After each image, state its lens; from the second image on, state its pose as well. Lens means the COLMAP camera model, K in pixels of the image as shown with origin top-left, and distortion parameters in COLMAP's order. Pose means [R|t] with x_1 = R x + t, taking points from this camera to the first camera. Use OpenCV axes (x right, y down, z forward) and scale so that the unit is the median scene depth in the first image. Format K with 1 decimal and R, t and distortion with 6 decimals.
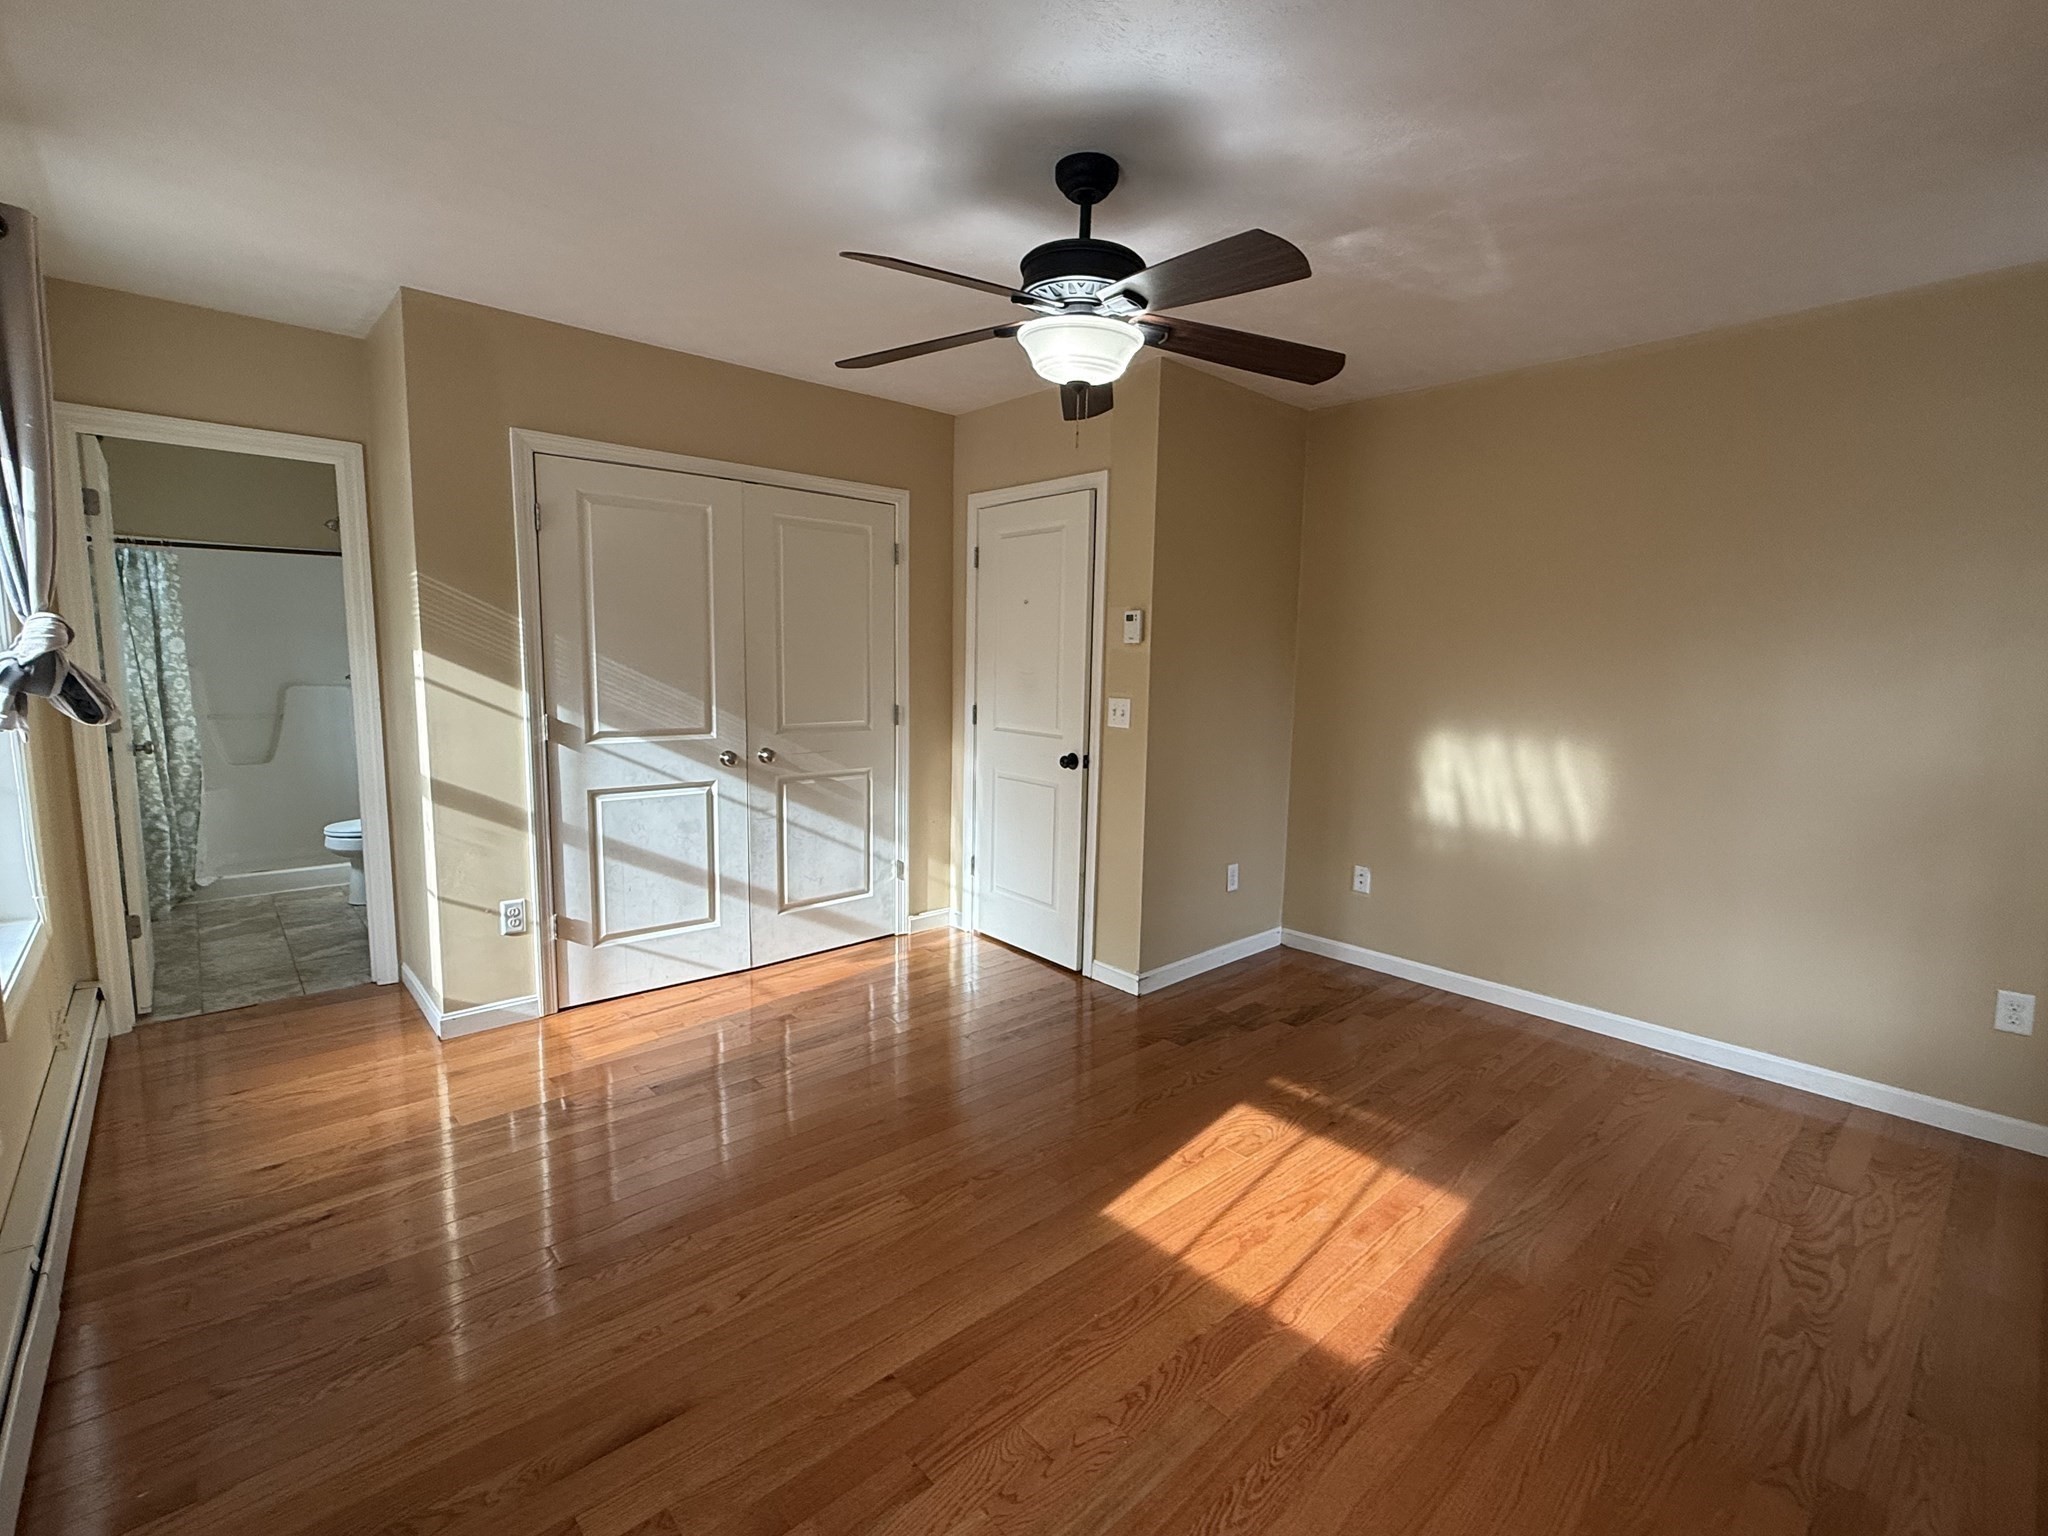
lens RADIAL K [[925.3, 0, 1018.3], [0, 925.3, 767.1], [0, 0, 1]] dist [0.001079, -0.000257]
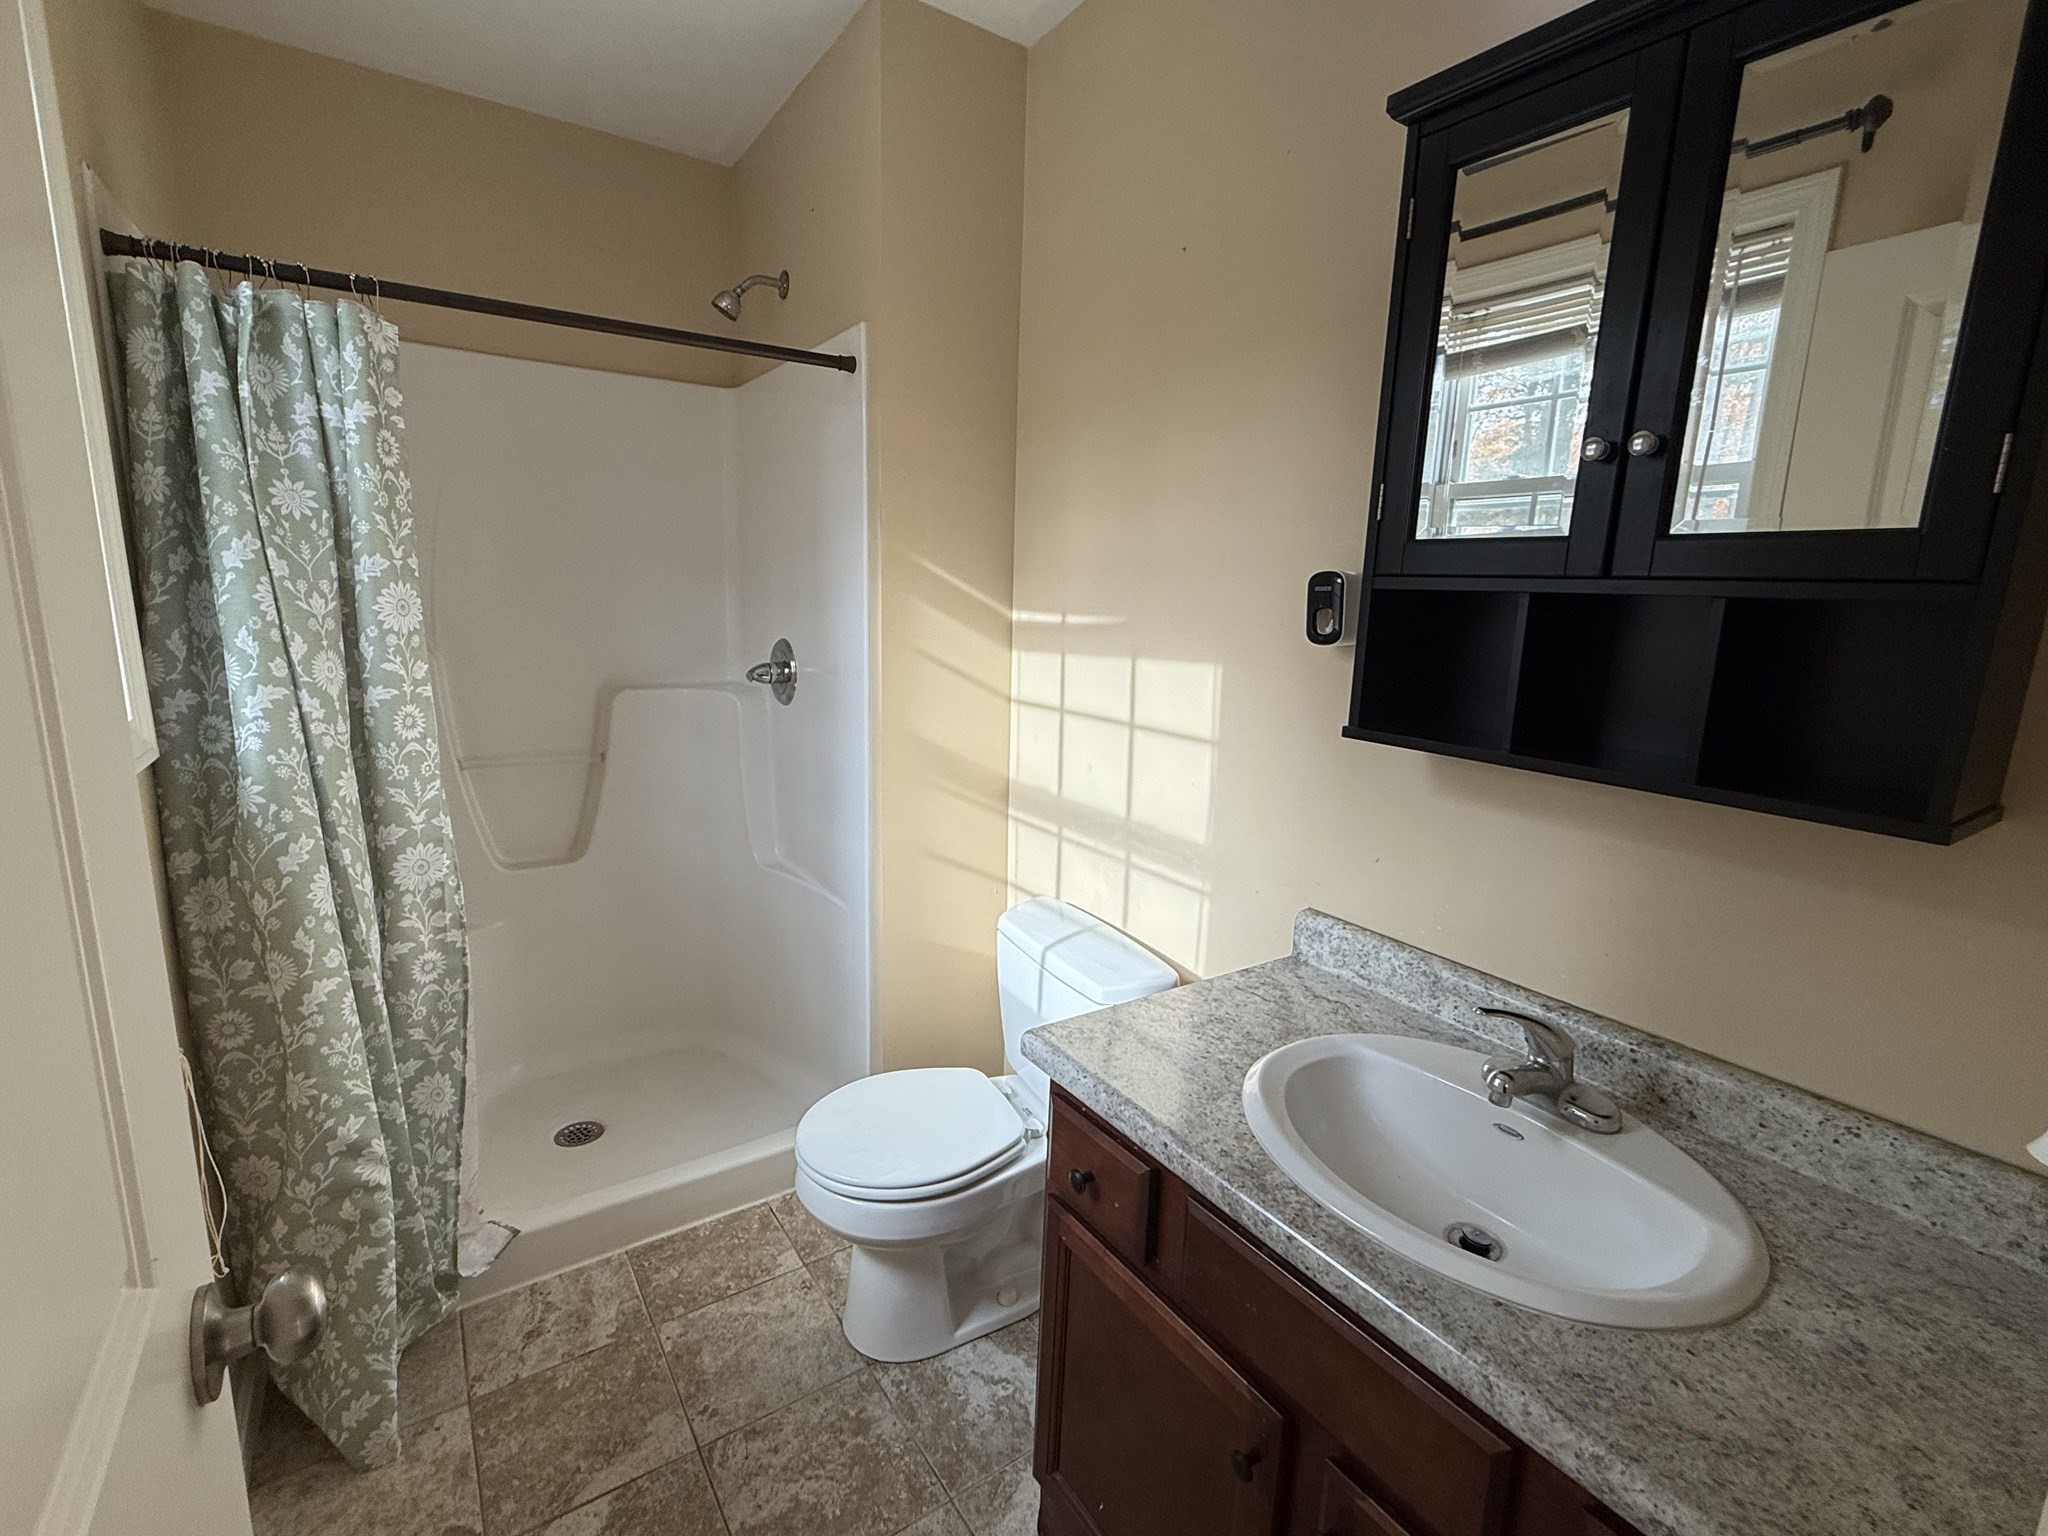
lens RADIAL K [[925.3, 0, 1028.1], [0, 925.3, 764.2], [0, 0, 1]] dist [0.001079, -0.000257]
pose [[0.992212, 0.035765, -0.119313, -0.653106], [-0.027954, 0.997394, 0.066512, -0.105067], [0.121381, -0.062659, 0.990626, 0.705059]]
